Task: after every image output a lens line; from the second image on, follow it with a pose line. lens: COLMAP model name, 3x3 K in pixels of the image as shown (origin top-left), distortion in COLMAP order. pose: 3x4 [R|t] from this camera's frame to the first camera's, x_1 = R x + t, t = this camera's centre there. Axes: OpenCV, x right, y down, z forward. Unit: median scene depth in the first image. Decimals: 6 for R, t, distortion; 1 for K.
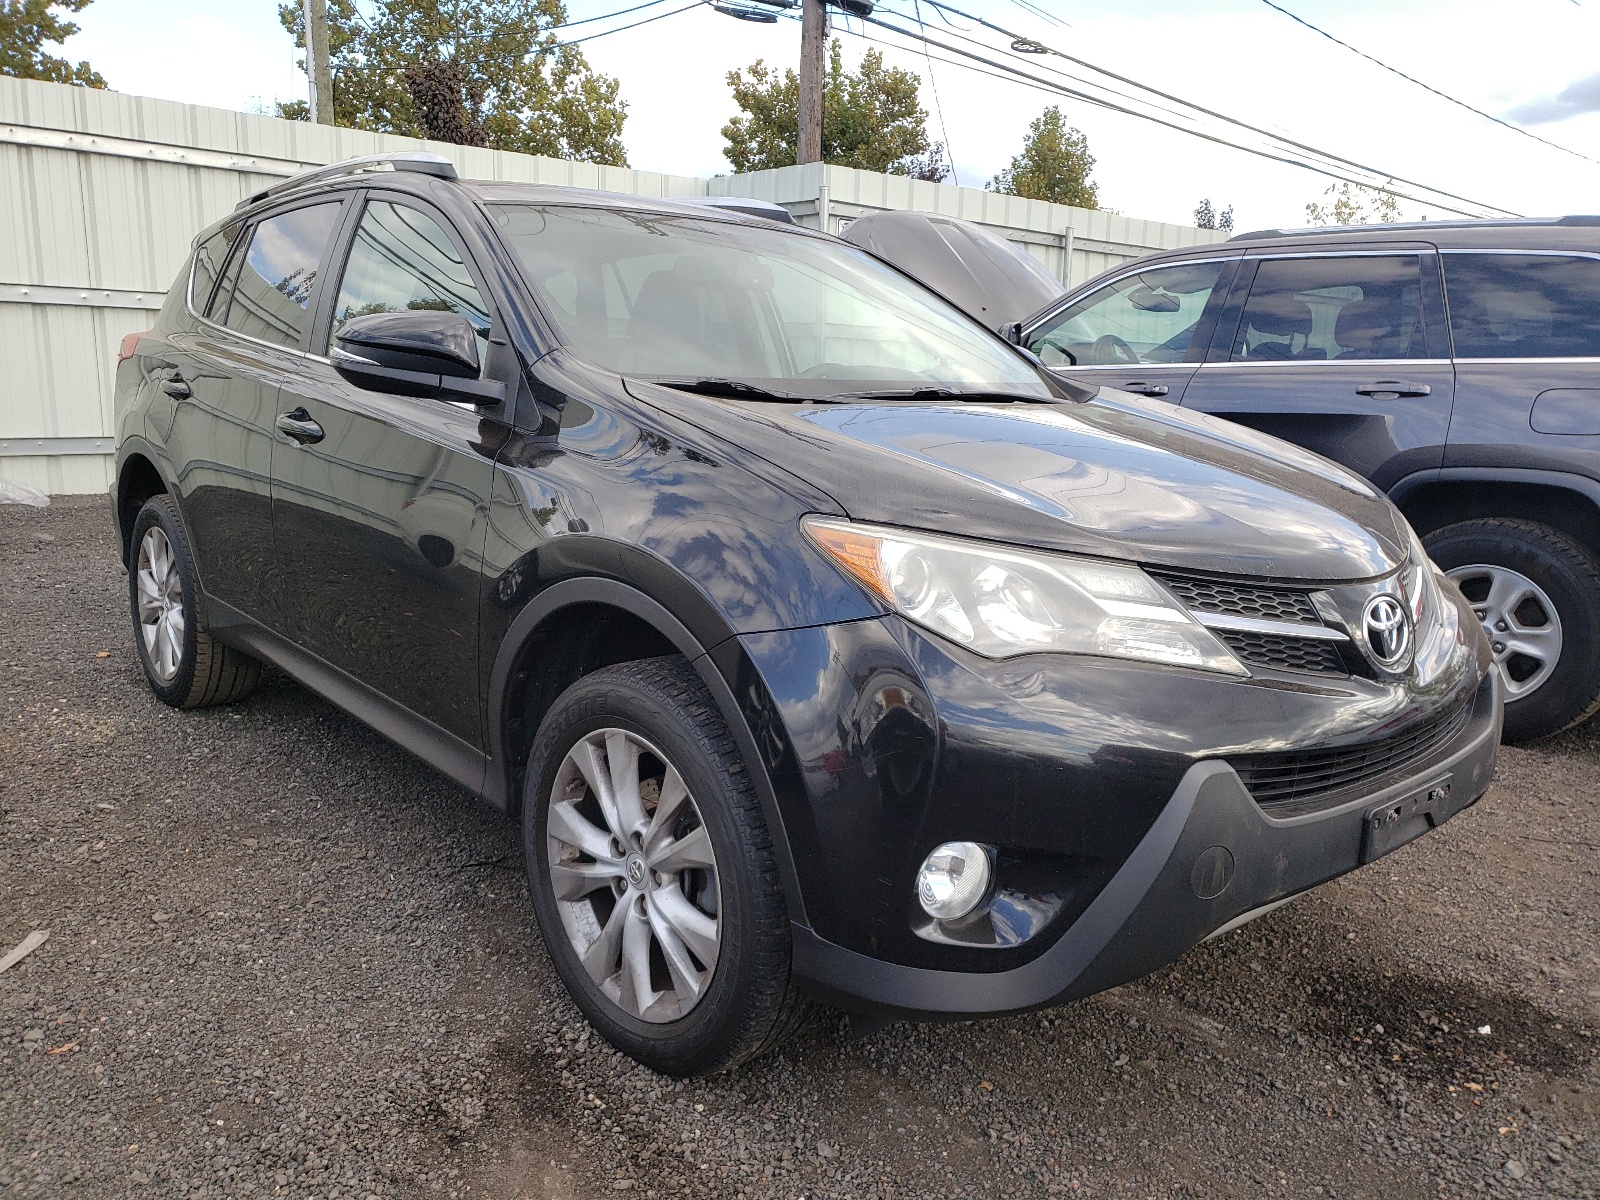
lens RADIAL K [[1186.5, 0, 804.3], [0, 1186.5, 603.9], [0, 0, 1]] dist [0.001749, 0.001850]
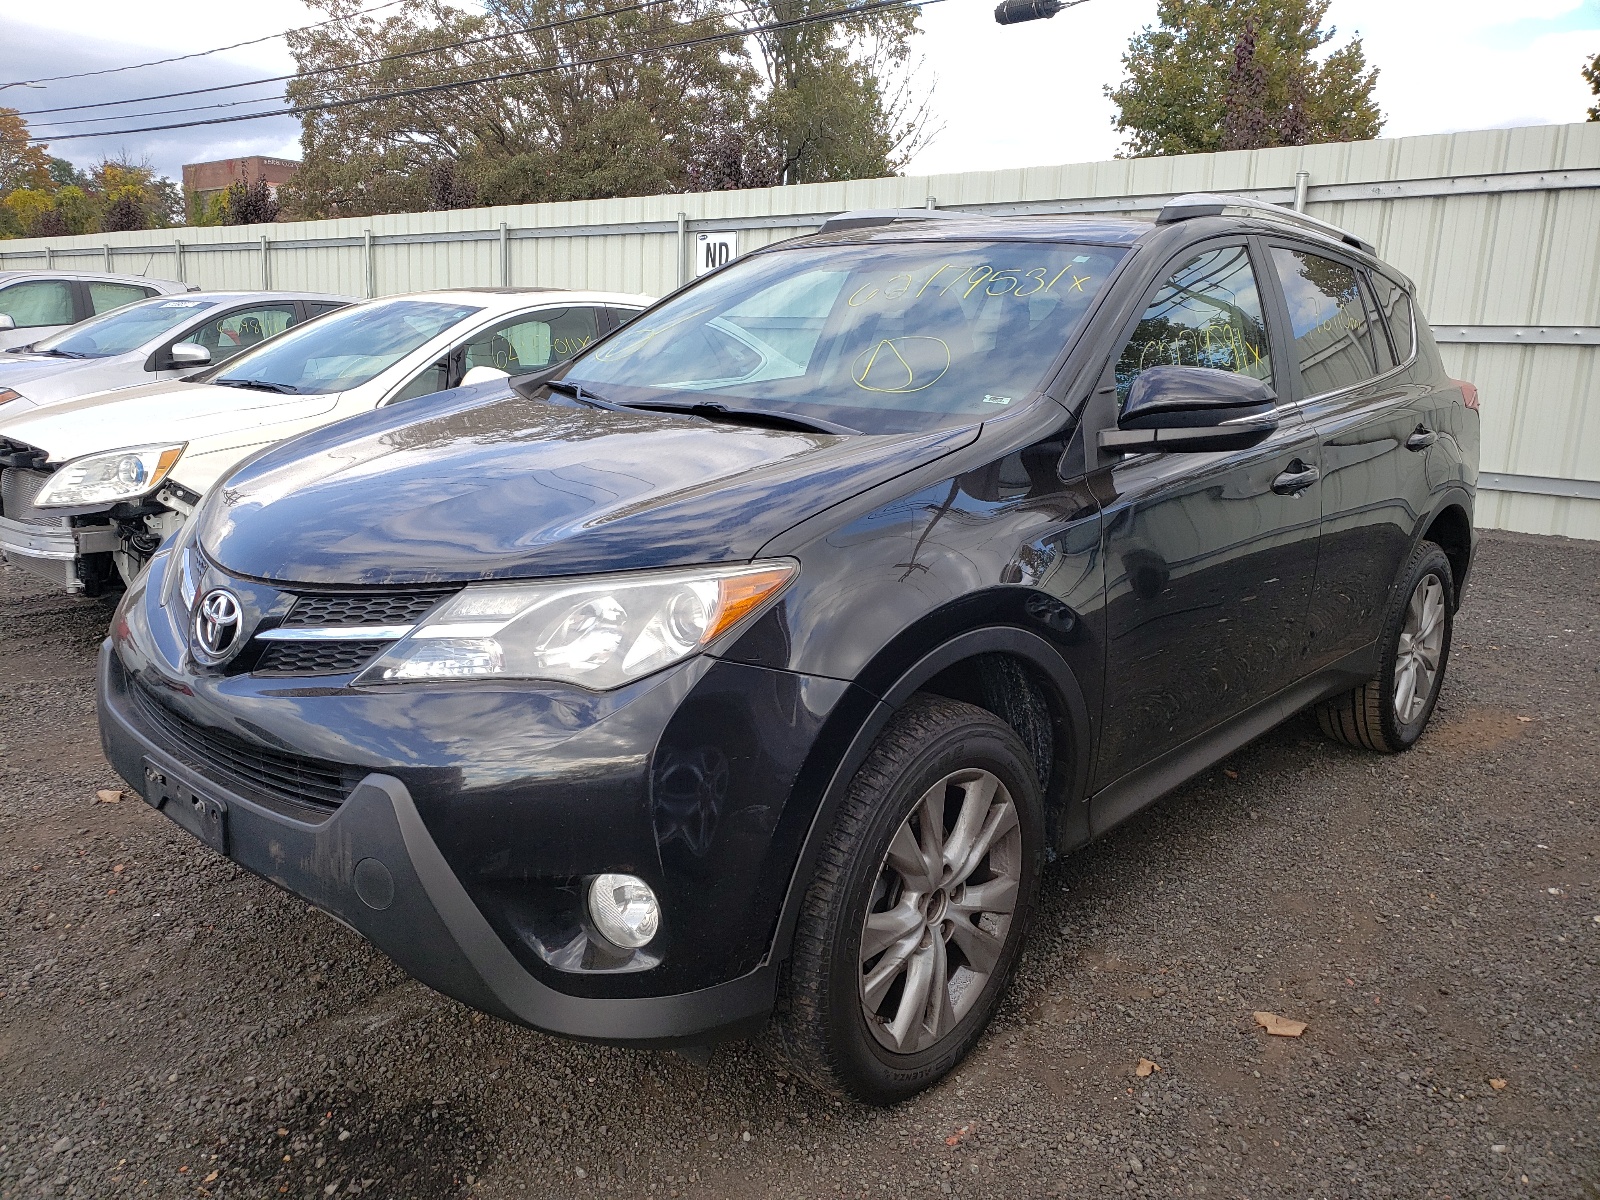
lens RADIAL K [[1186.5, 0, 803.5], [0, 1186.5, 597.1], [0, 0, 1]] dist [0.001749, 0.001850]
pose [[0.294740, 0.170655, -0.940215, 0.201511], [-0.214064, 0.970710, 0.109085, -0.023124], [0.931292, 0.169114, 0.322638, 0.150757]]
